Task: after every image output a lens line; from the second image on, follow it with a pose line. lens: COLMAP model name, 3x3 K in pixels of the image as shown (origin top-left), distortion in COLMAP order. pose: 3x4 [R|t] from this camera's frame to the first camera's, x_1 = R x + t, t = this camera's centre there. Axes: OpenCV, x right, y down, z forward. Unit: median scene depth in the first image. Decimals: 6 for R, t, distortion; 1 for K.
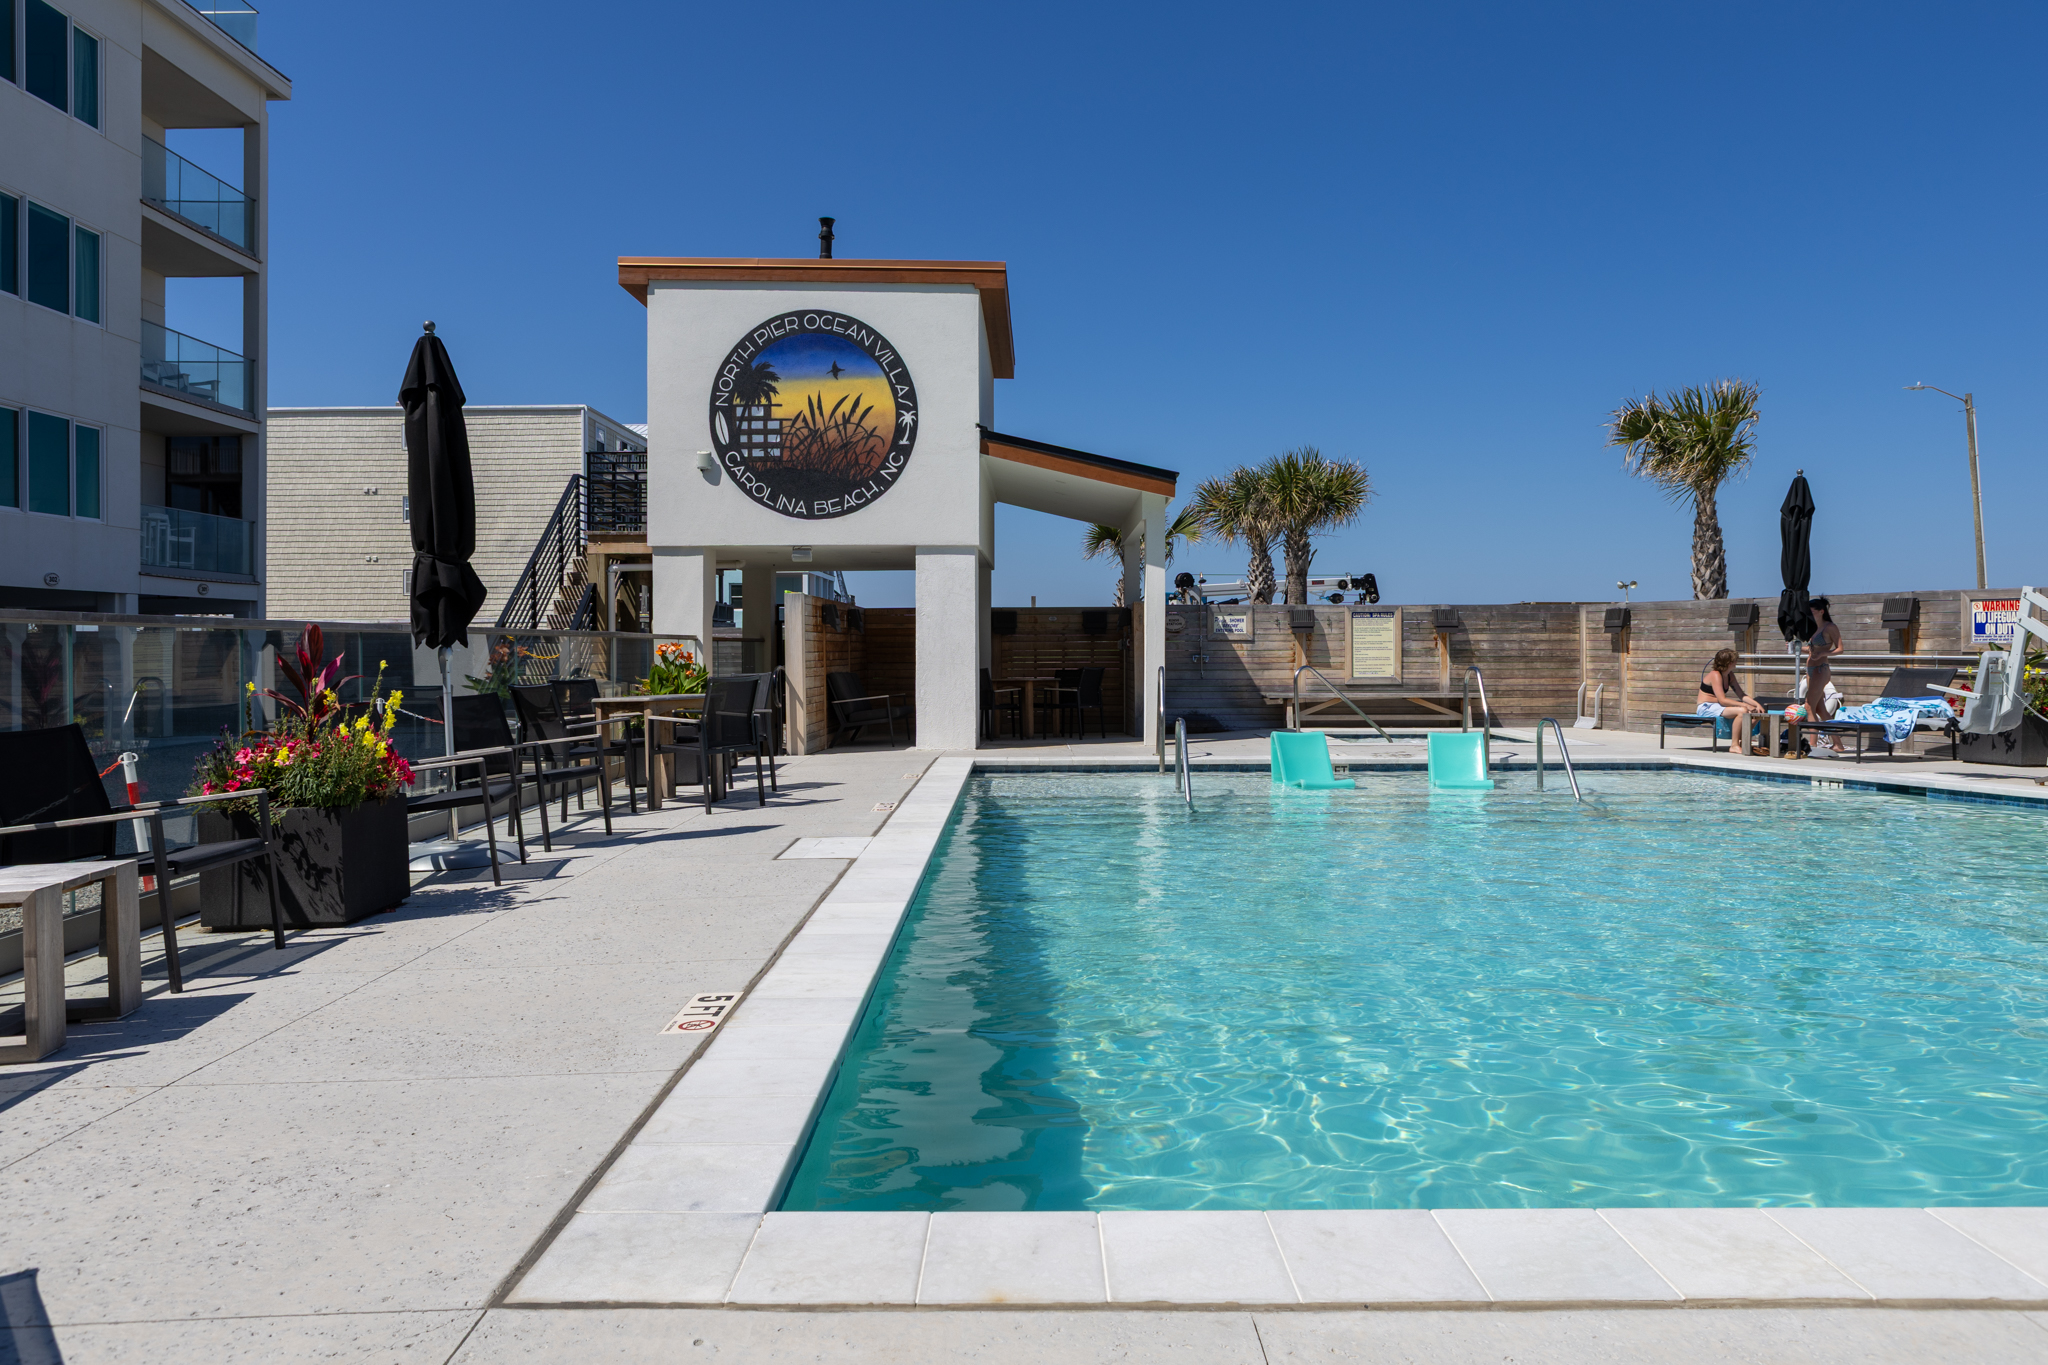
lens RADIAL K [[1378.9, 0, 1034.5], [0, 1378.9, 675.4], [0, 0, 1]] dist [-0.059582, 0.042281]
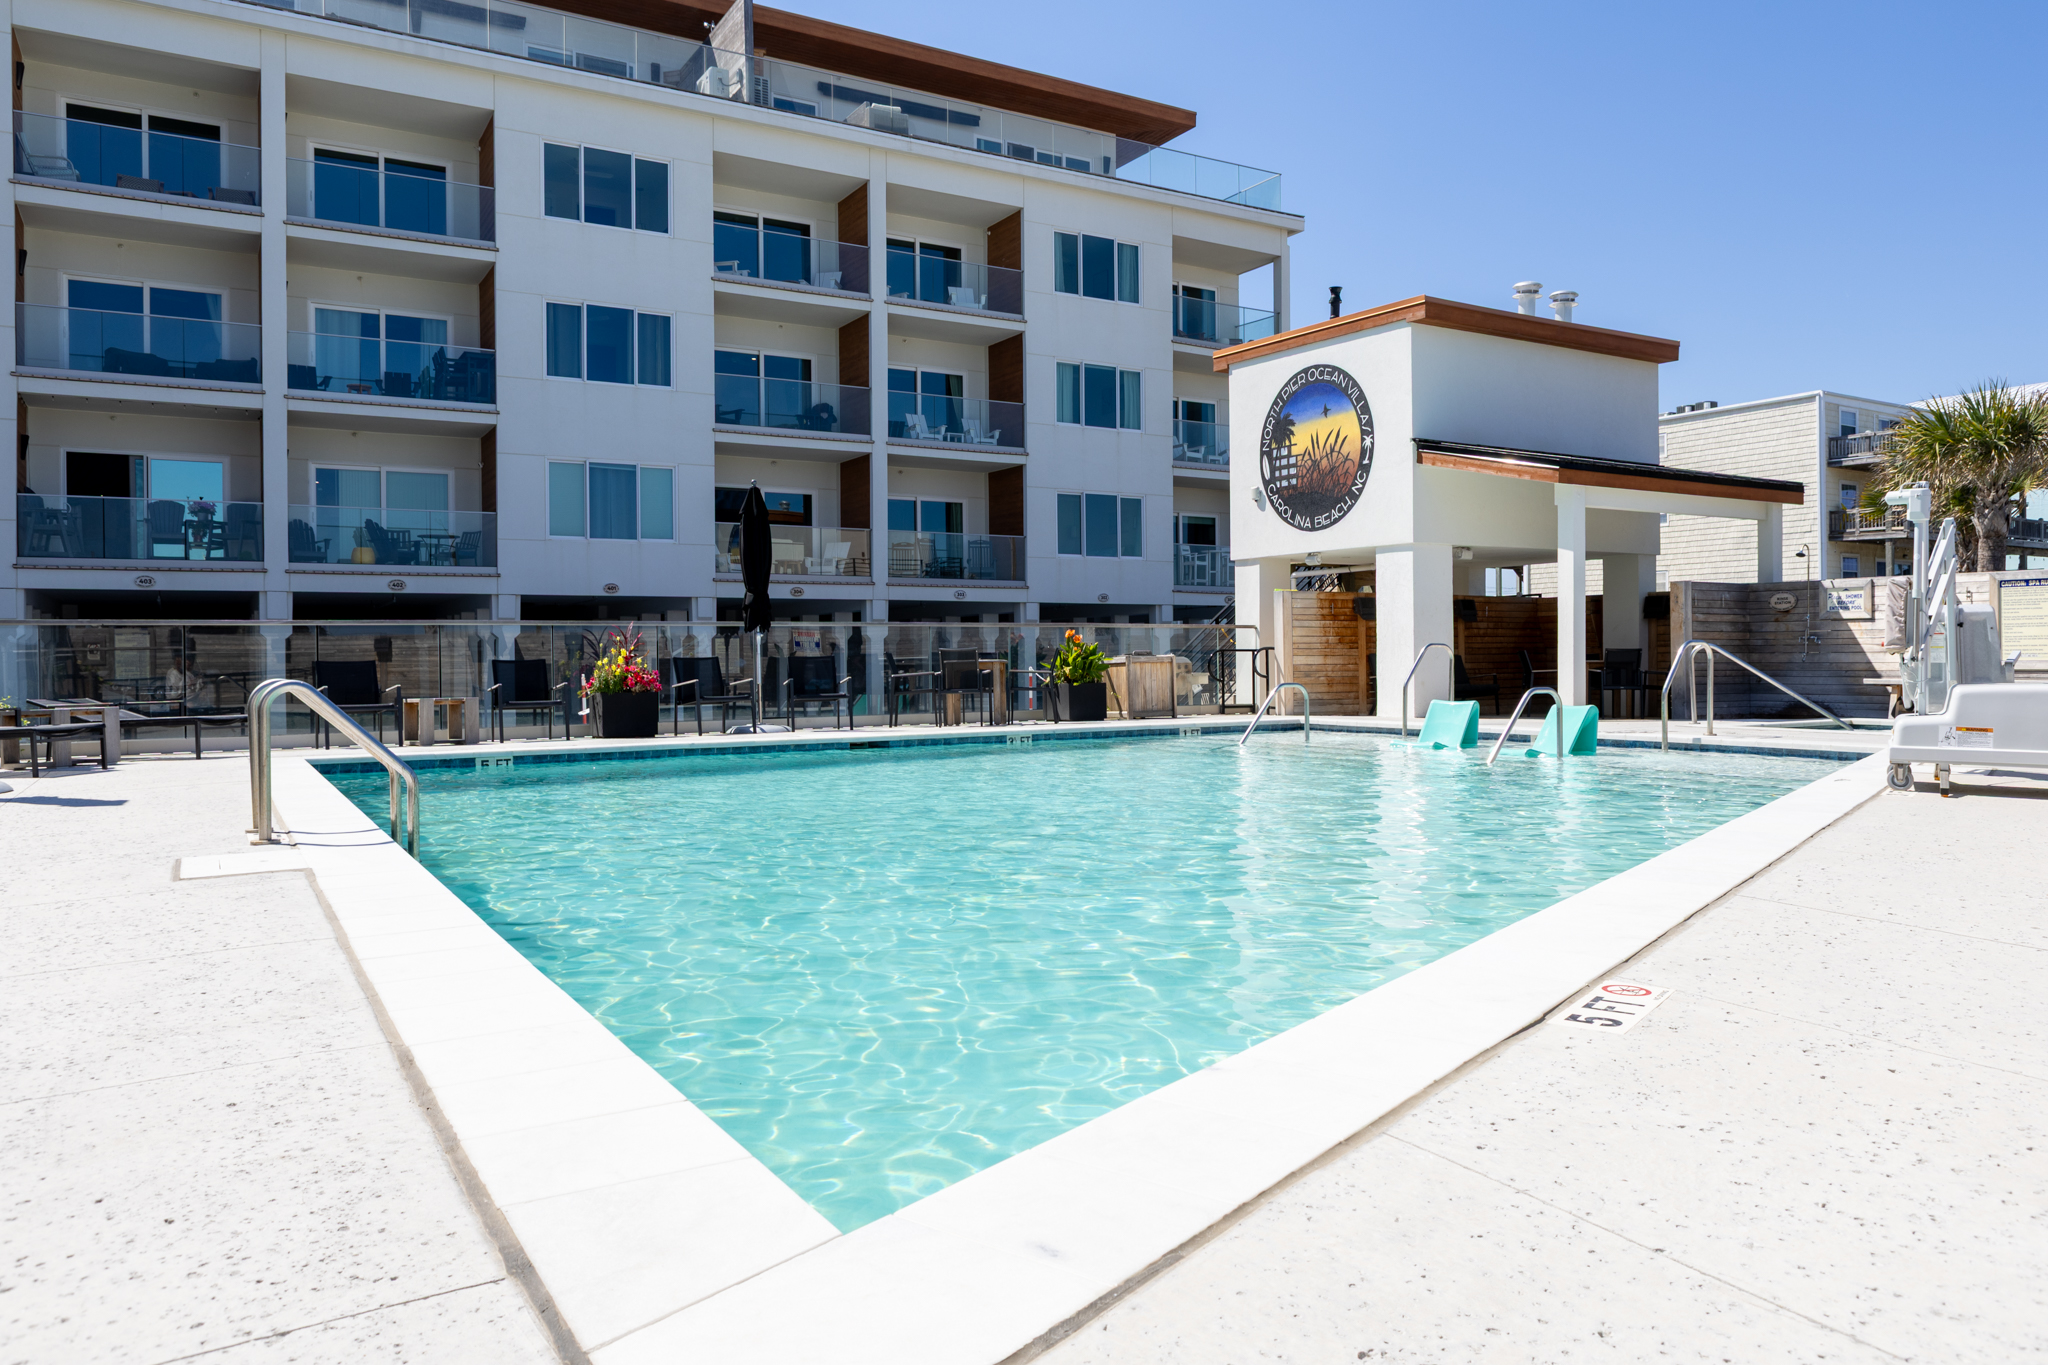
lens RADIAL K [[1378.9, 0, 1034.5], [0, 1378.9, 675.4], [0, 0, 1]] dist [-0.059582, 0.042281]
pose [[0.512873, 0.010207, -0.858404, 0.633443], [-0.010697, 0.999928, 0.005498, 0.011685], [0.858398, 0.006363, 0.512945, 0.106478]]
